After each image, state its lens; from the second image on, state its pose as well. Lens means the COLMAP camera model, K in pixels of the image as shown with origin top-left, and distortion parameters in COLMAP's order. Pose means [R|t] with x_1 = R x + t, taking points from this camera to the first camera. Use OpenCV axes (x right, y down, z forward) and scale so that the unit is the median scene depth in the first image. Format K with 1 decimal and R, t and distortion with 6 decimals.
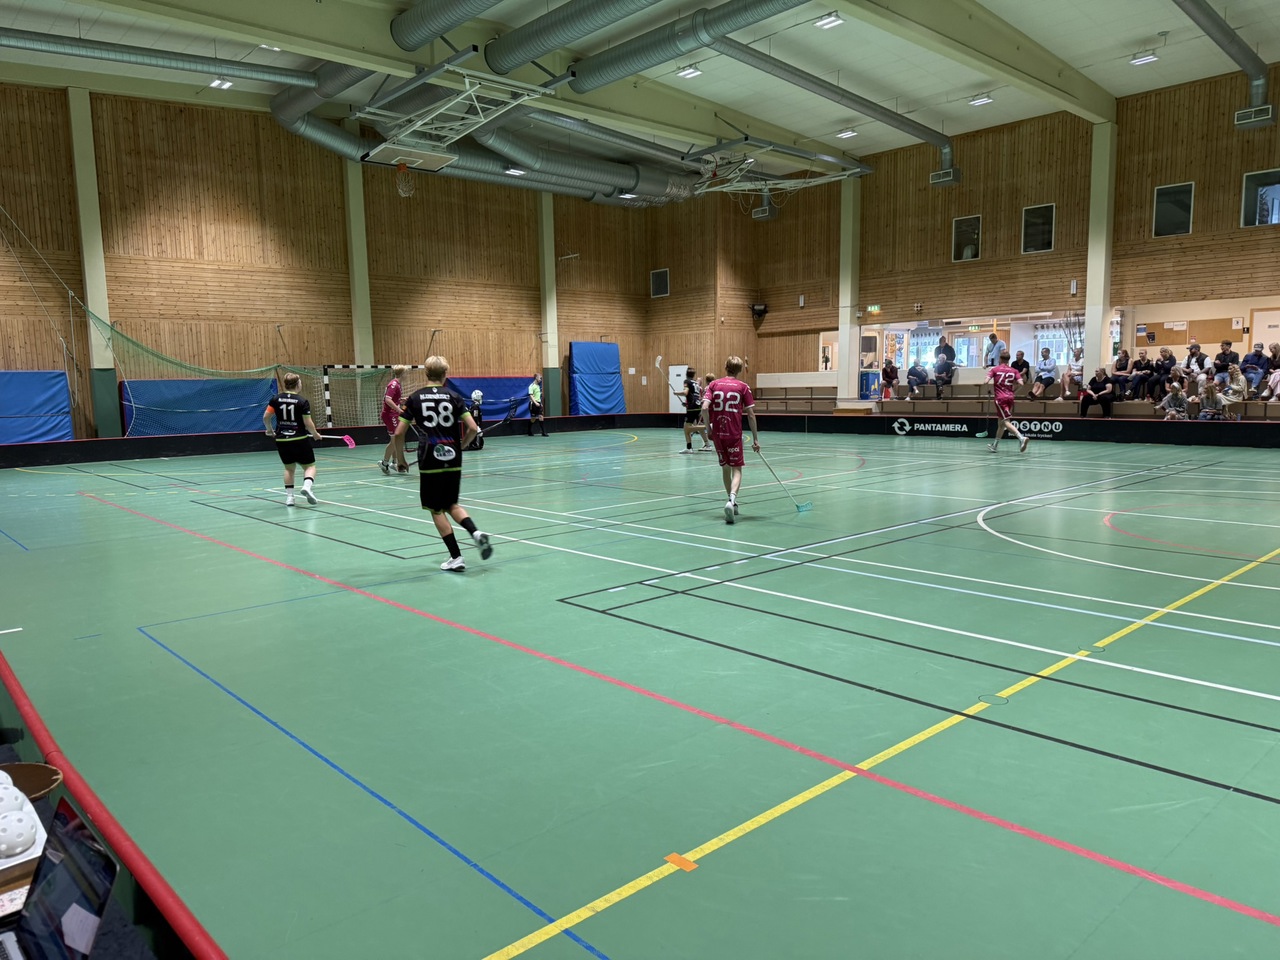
lens RADIAL K [[896.0, 0, 630.6], [0, 896.0, 499.3], [0, 0, 1]] dist [0.109686, -0.125905]
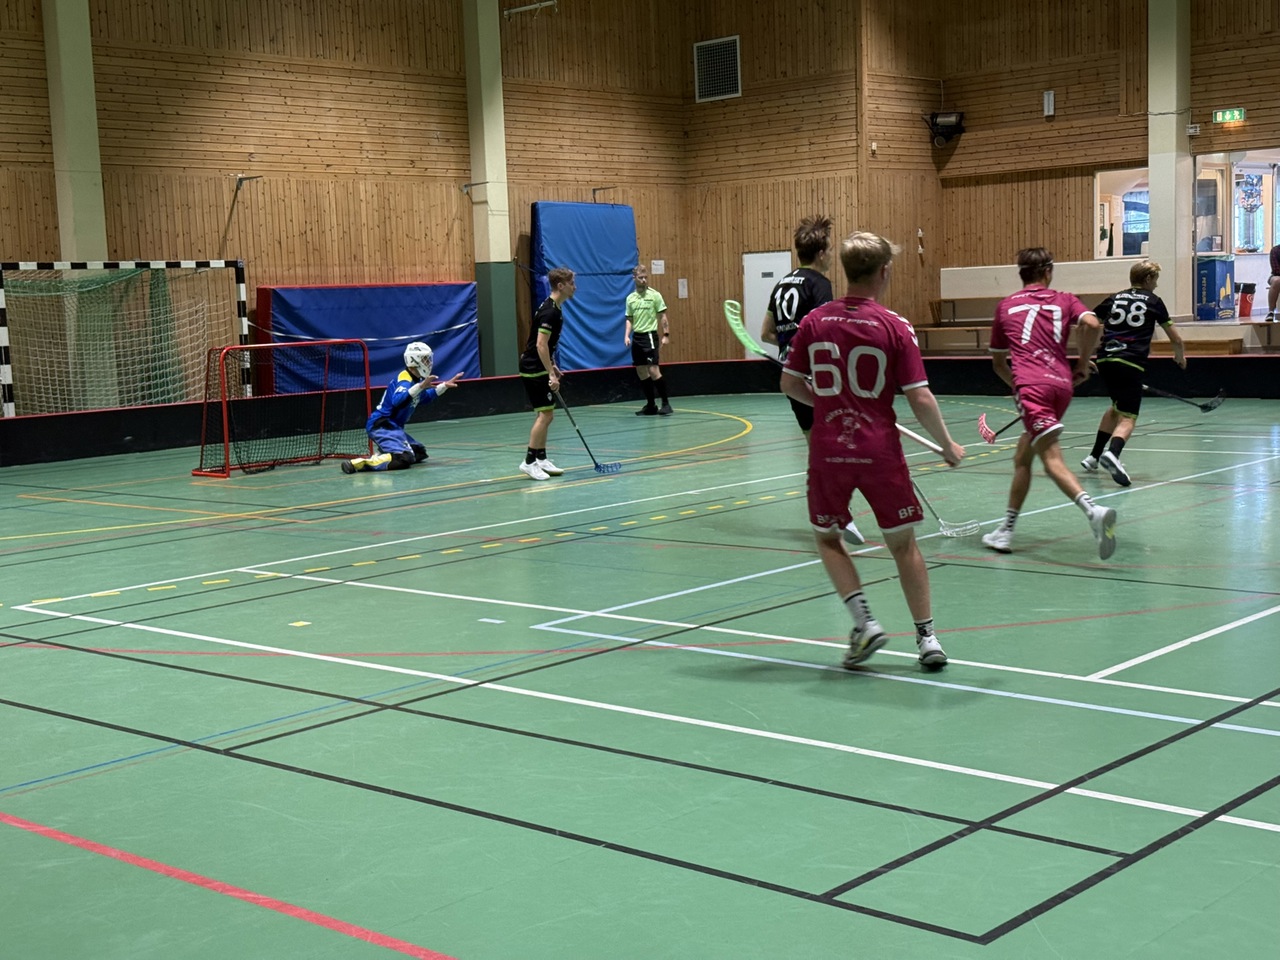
lens RADIAL K [[1787.0, 0, 630.3], [0, 1787.0, 466.7], [0, 0, 1]] dist [0.136205, 0.000000]
pose [[0.994322, -0.028690, 0.102473, -0.124011], [0.032337, 0.998895, -0.034109, -0.017390], [-0.101381, 0.037229, 0.994151, 0.147653]]
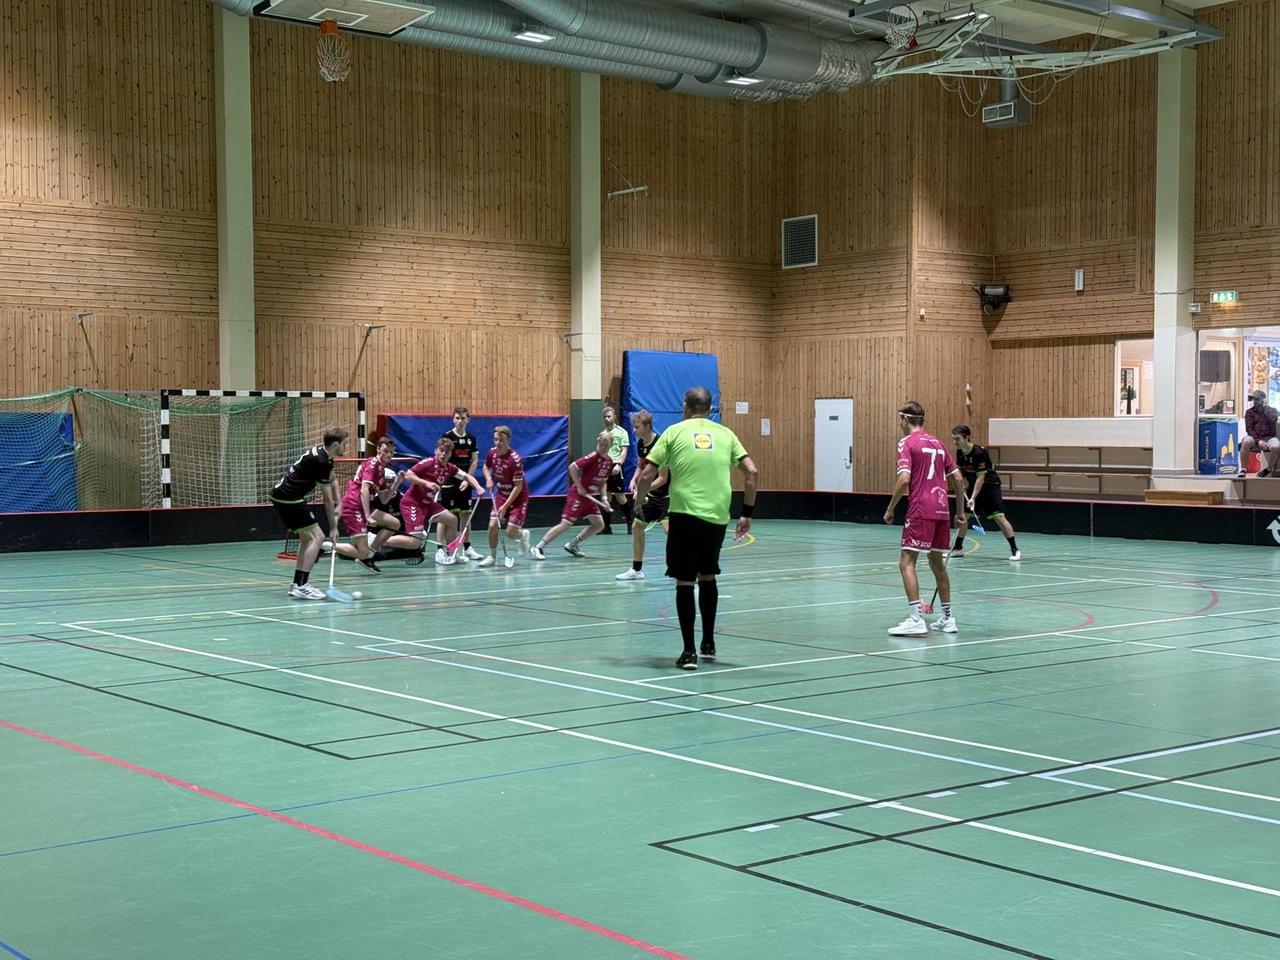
lens RADIAL K [[1787.0, 0, 638.3], [0, 1787.0, 471.0], [0, 0, 1]] dist [0.136205, 0.000000]
pose [[0.998676, 0.020347, -0.047254, -0.010511], [-0.025192, 0.994224, -0.104327, 0.001106], [0.044859, 0.105379, 0.993420, -0.017608]]
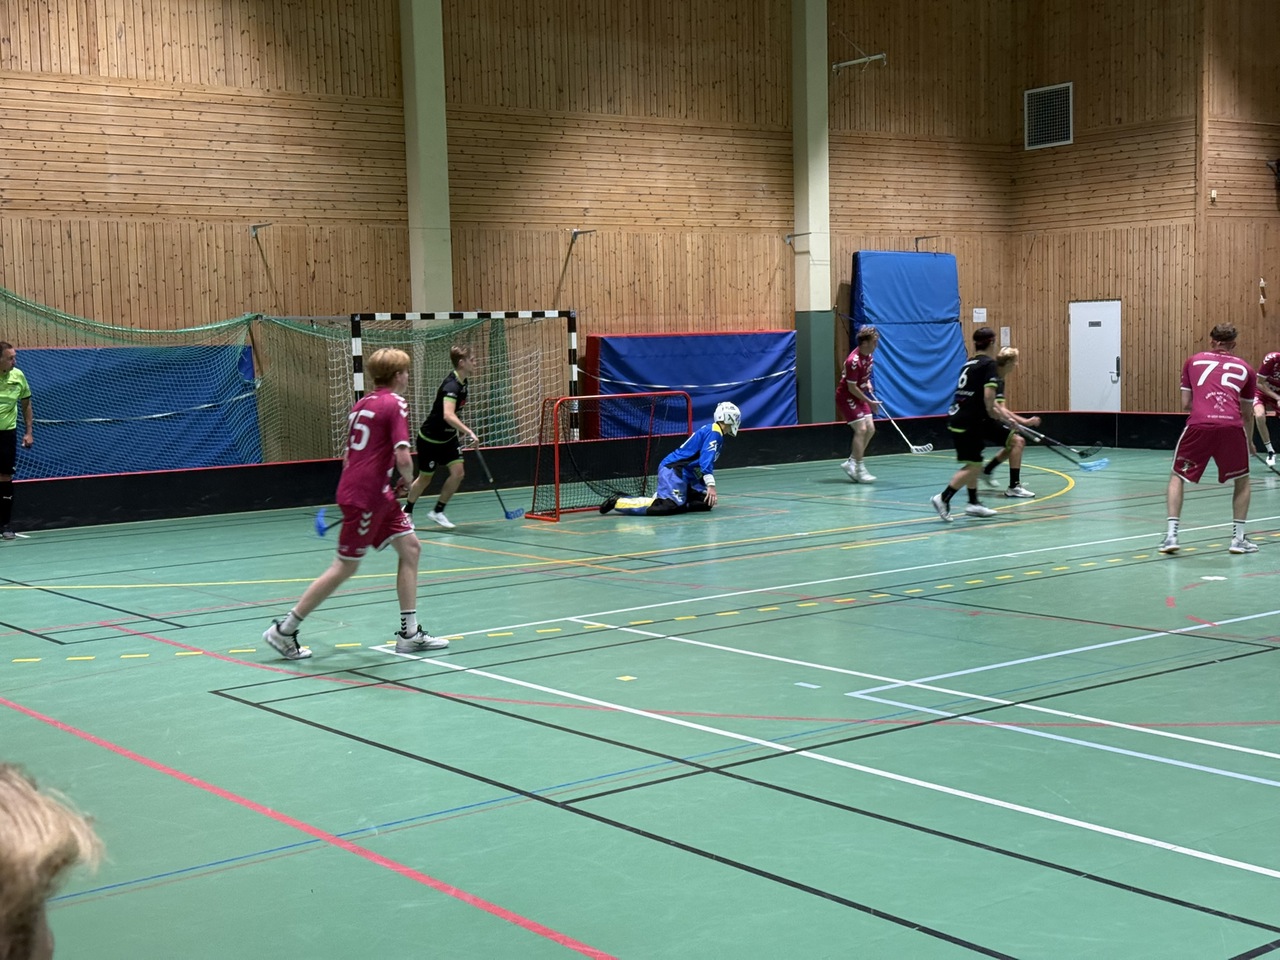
lens RADIAL K [[1787.0, 0, 629.8], [0, 1787.0, 458.0], [0, 0, 1]] dist [0.136205, 0.000000]
pose [[0.997474, -0.001043, -0.071030, -0.125942], [-0.003157, 0.998253, -0.058996, -0.024212], [0.070967, 0.059071, 0.995728, 0.133420]]
